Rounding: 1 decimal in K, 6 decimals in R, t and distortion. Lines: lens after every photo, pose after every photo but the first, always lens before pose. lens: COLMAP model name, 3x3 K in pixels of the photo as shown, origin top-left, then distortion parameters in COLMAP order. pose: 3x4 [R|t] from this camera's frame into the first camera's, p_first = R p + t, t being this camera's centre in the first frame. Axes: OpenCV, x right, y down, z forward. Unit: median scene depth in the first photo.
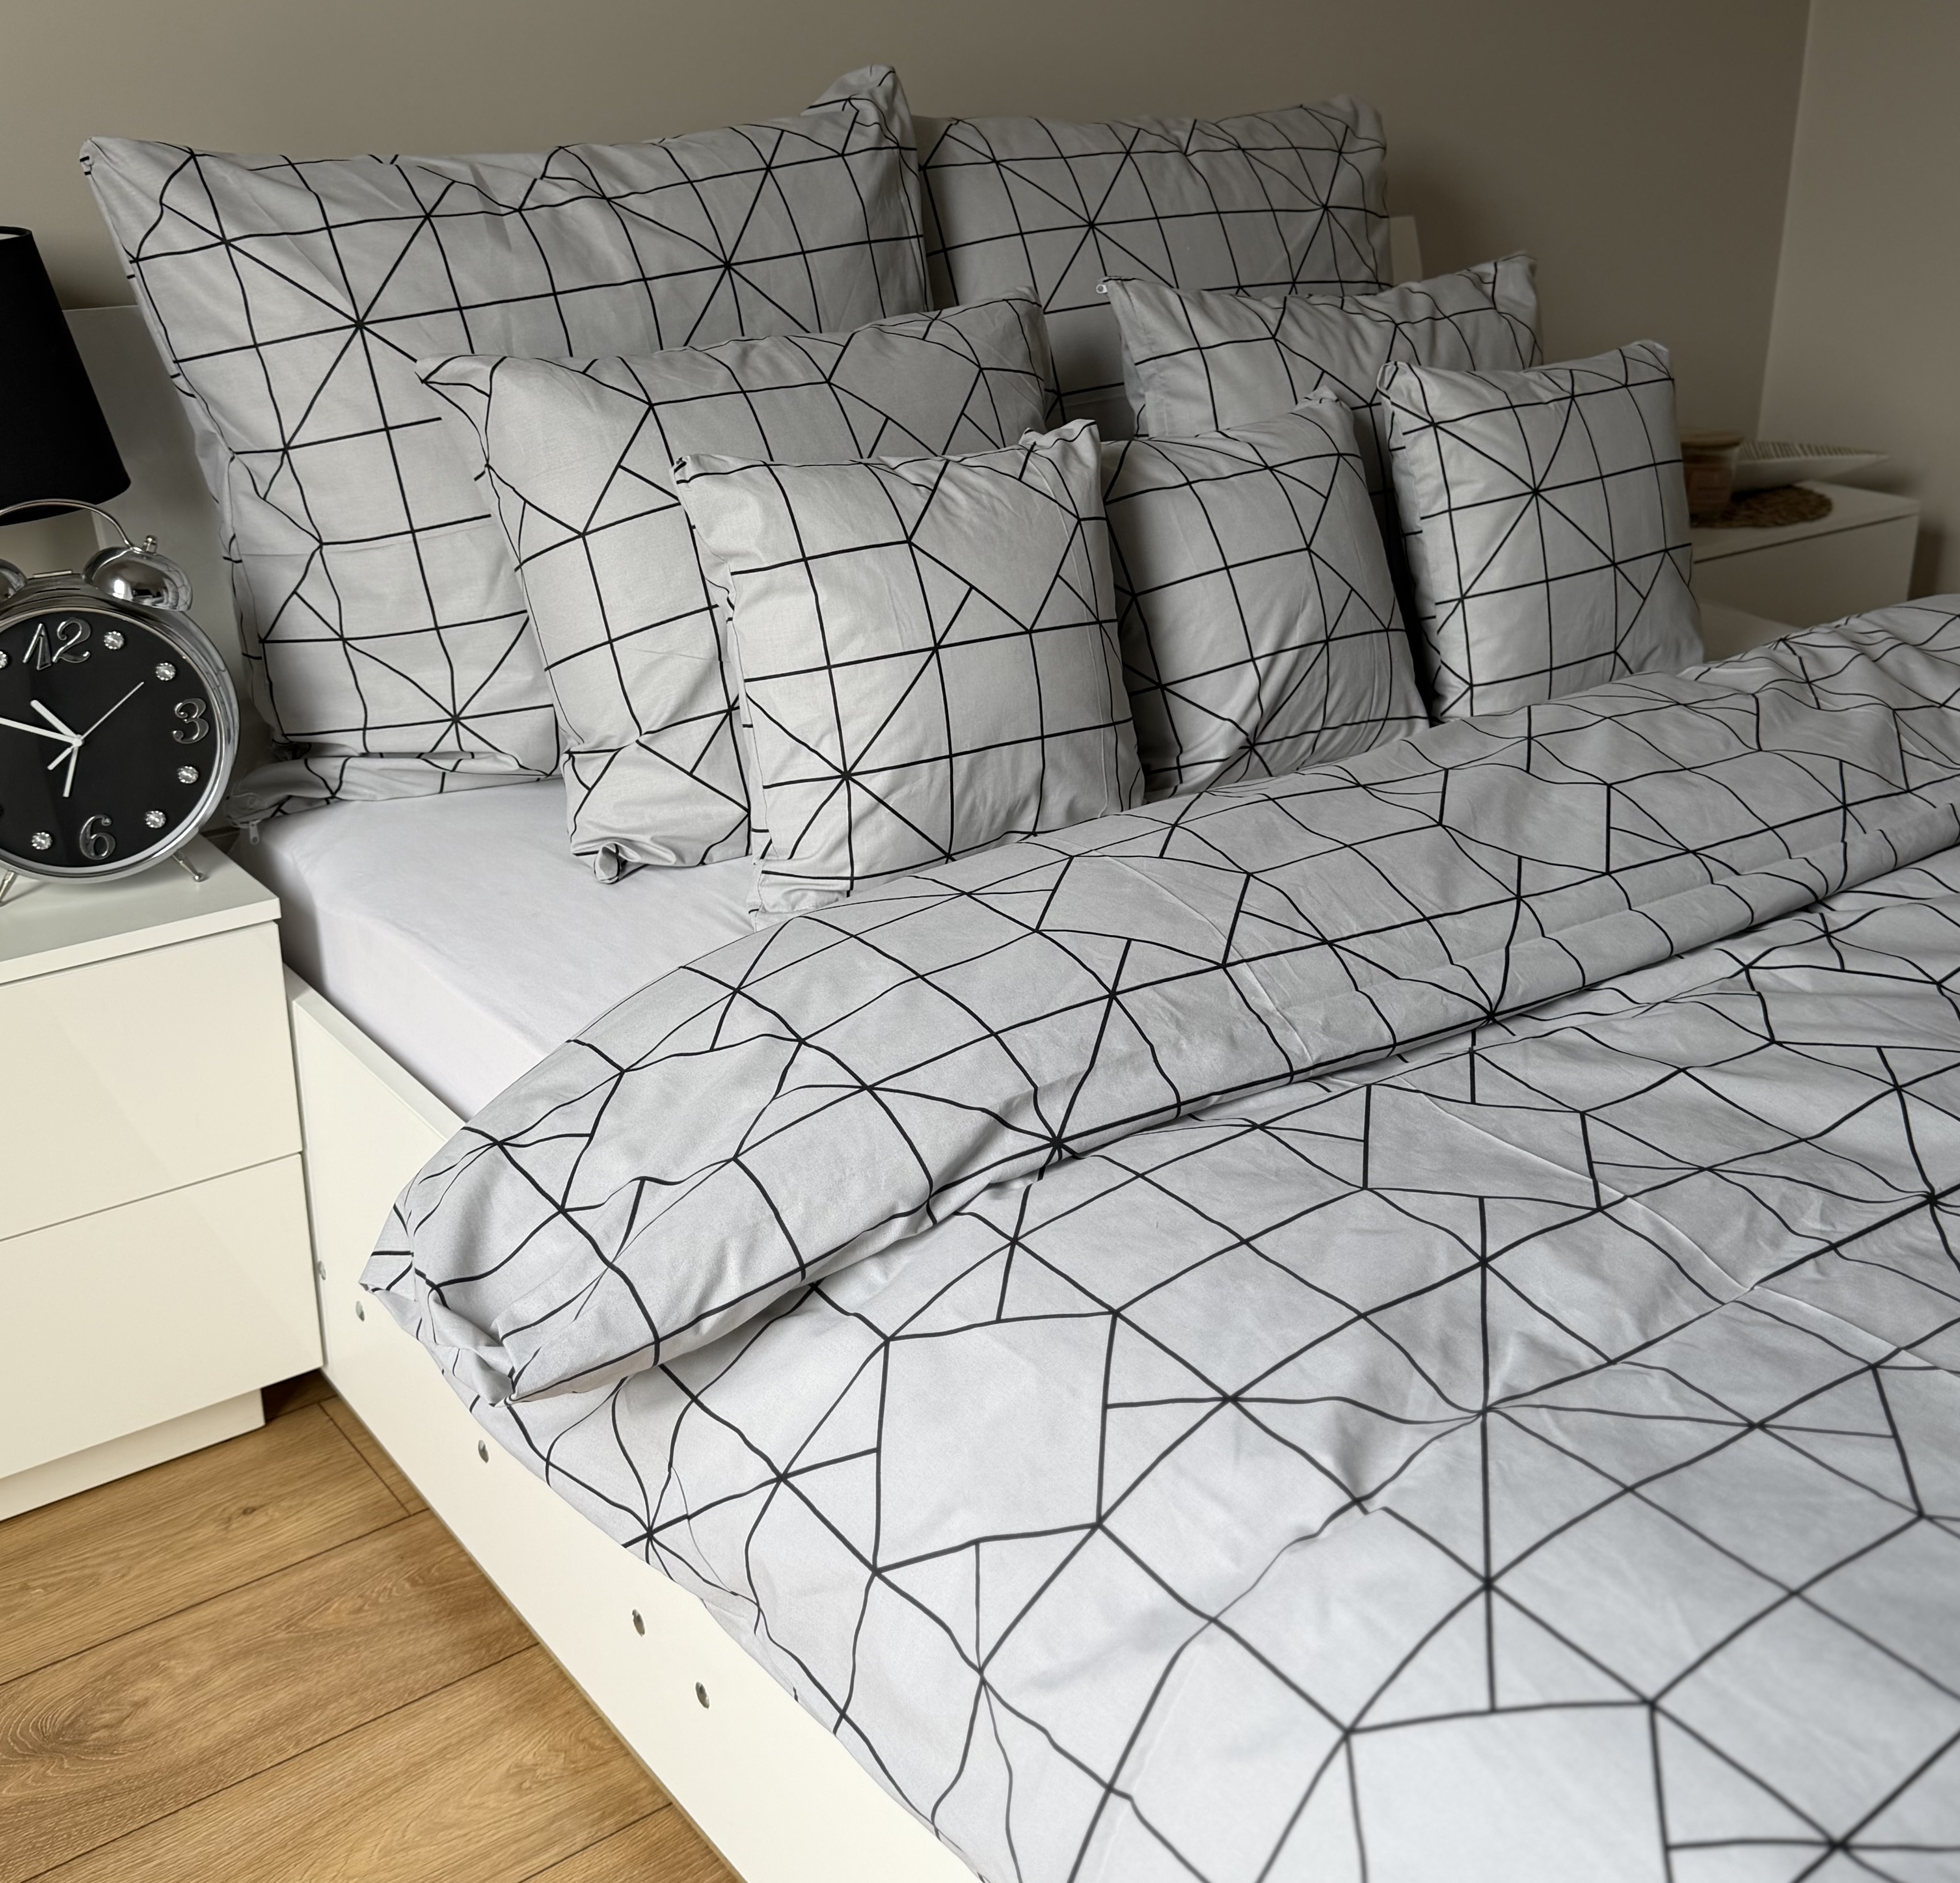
lens RADIAL K [[2146.5, 0, 979.6], [0, 2146.5, 850.2], [0, 0, 1]] dist [0.185364, -0.365440]
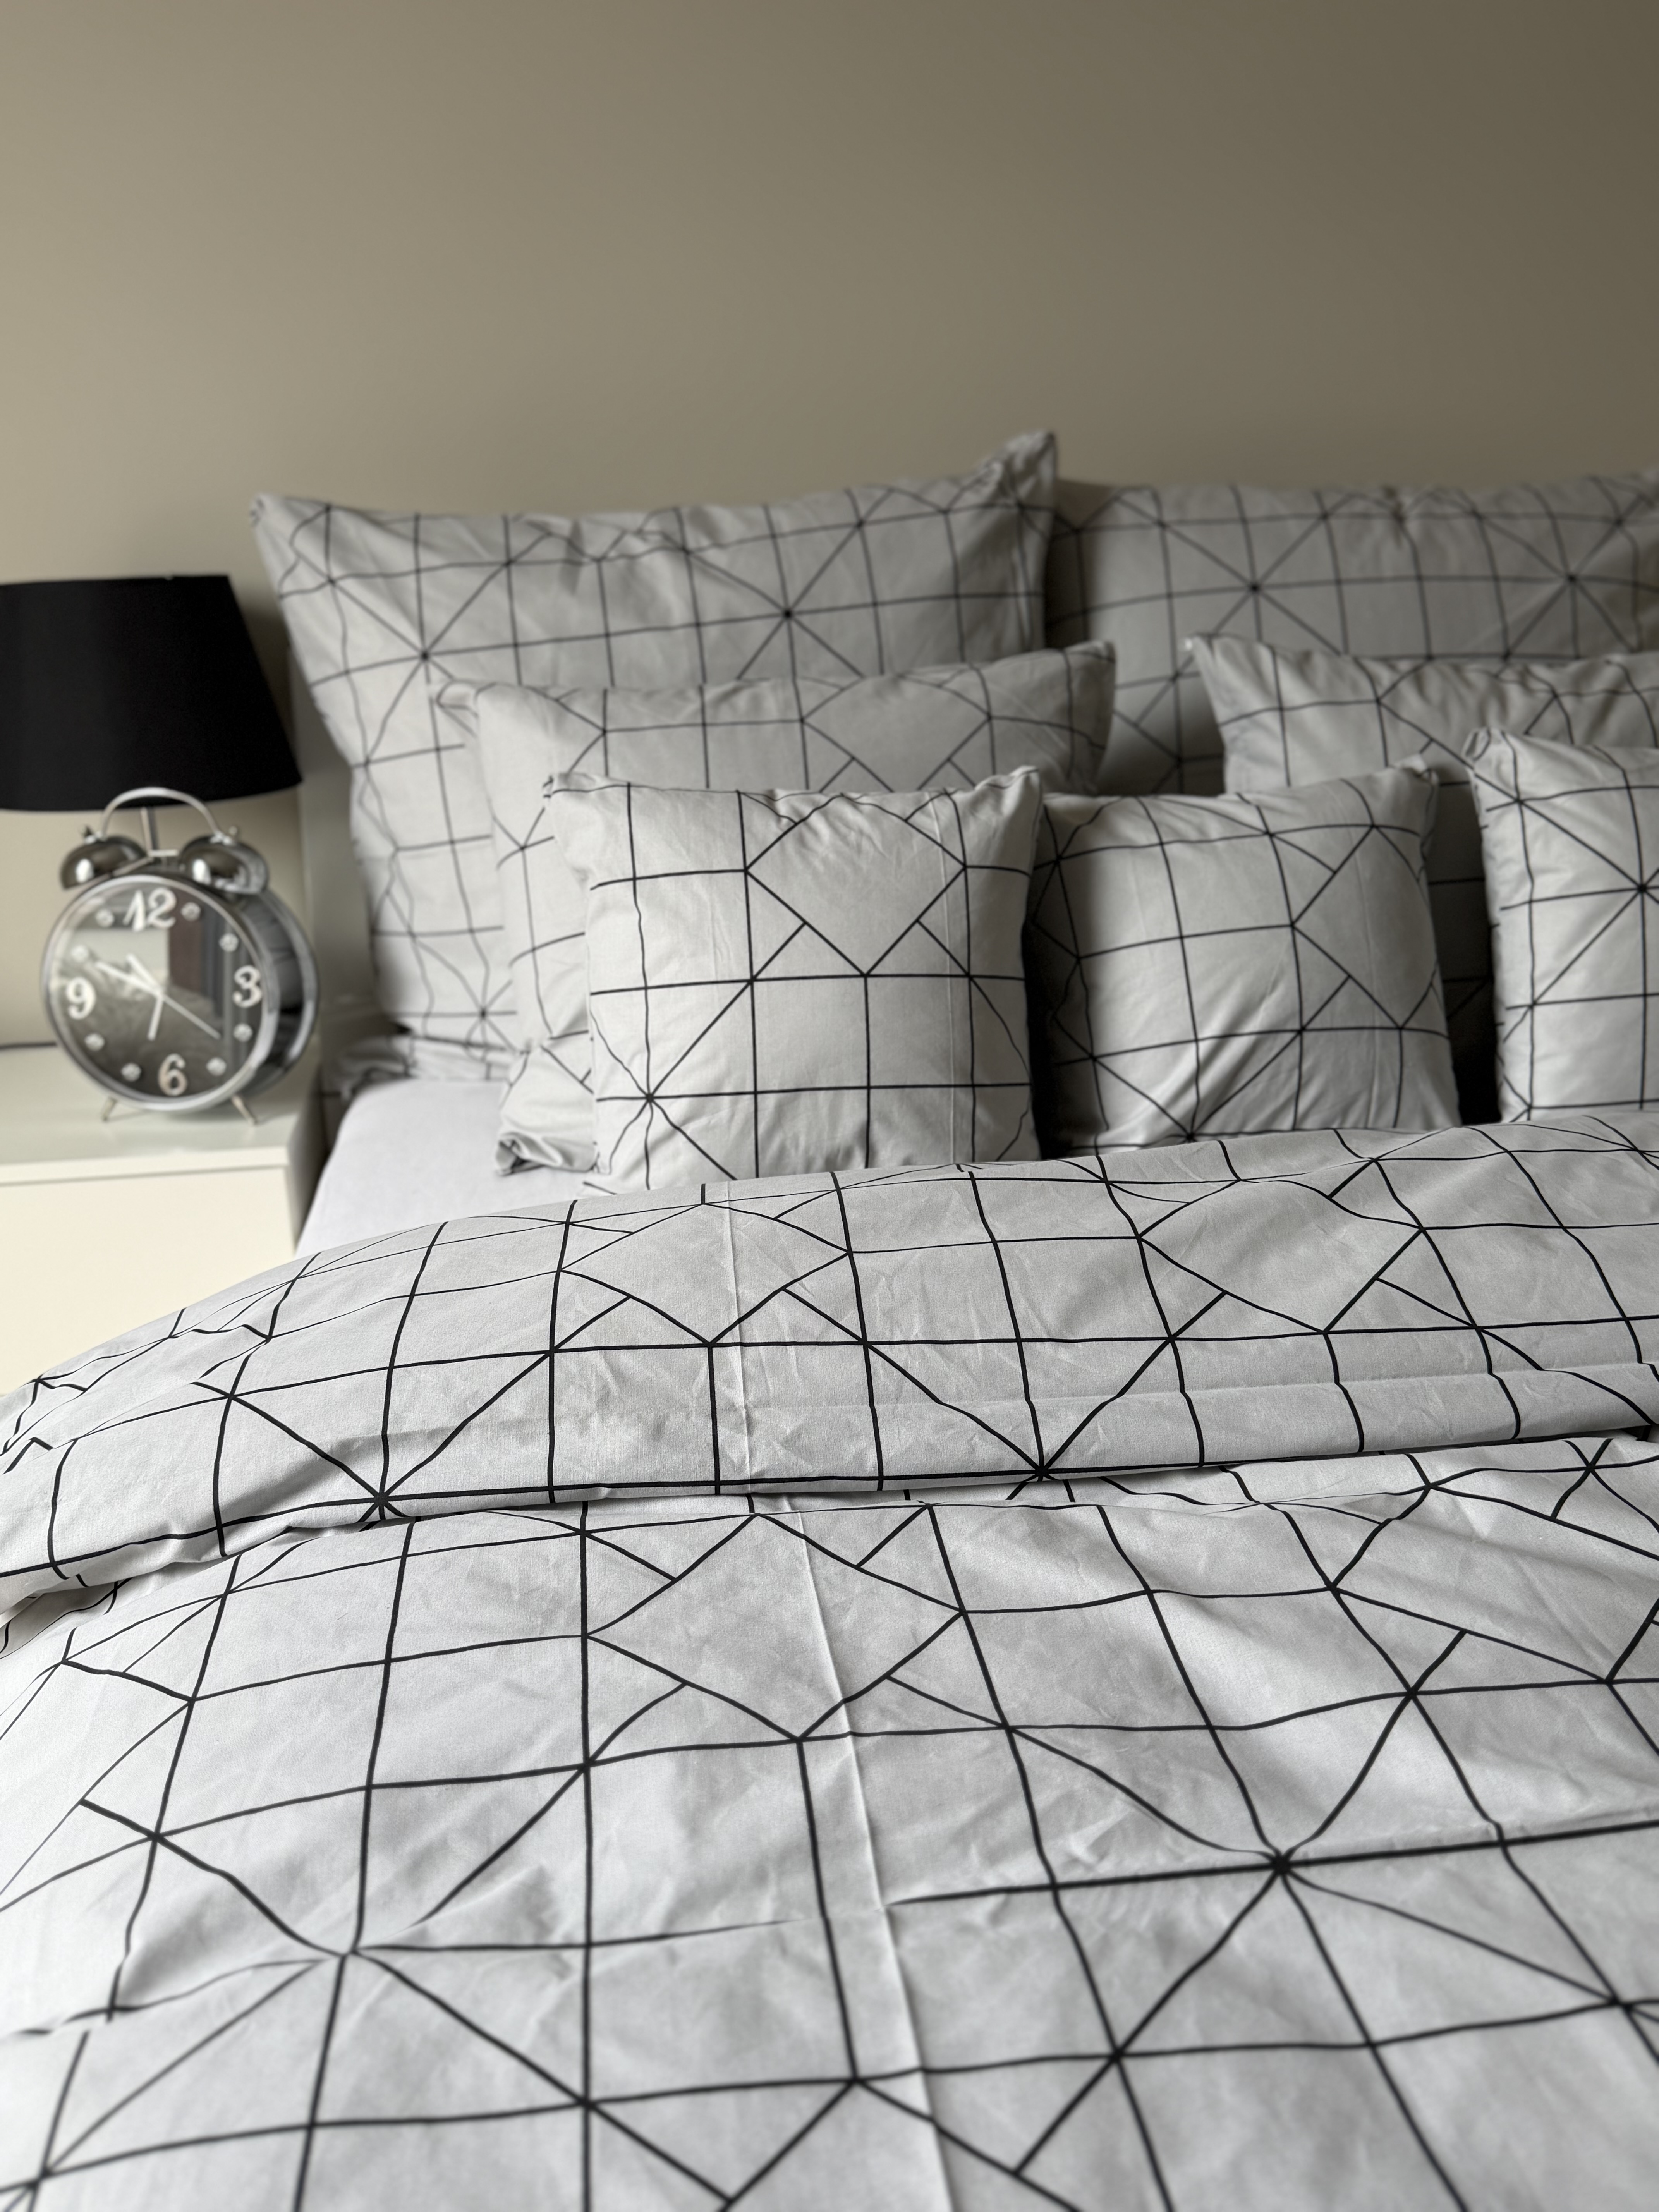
lens RADIAL K [[1772.9, 0, 820.2], [0, 1772.9, 1135.8], [0, 0, 1]] dist [0.198791, -0.459799]
pose [[0.878486, 0.135677, -0.458098, 0.363593], [-0.150043, 0.988666, 0.005084, -0.031376], [0.453596, 0.064268, 0.888887, 0.285738]]
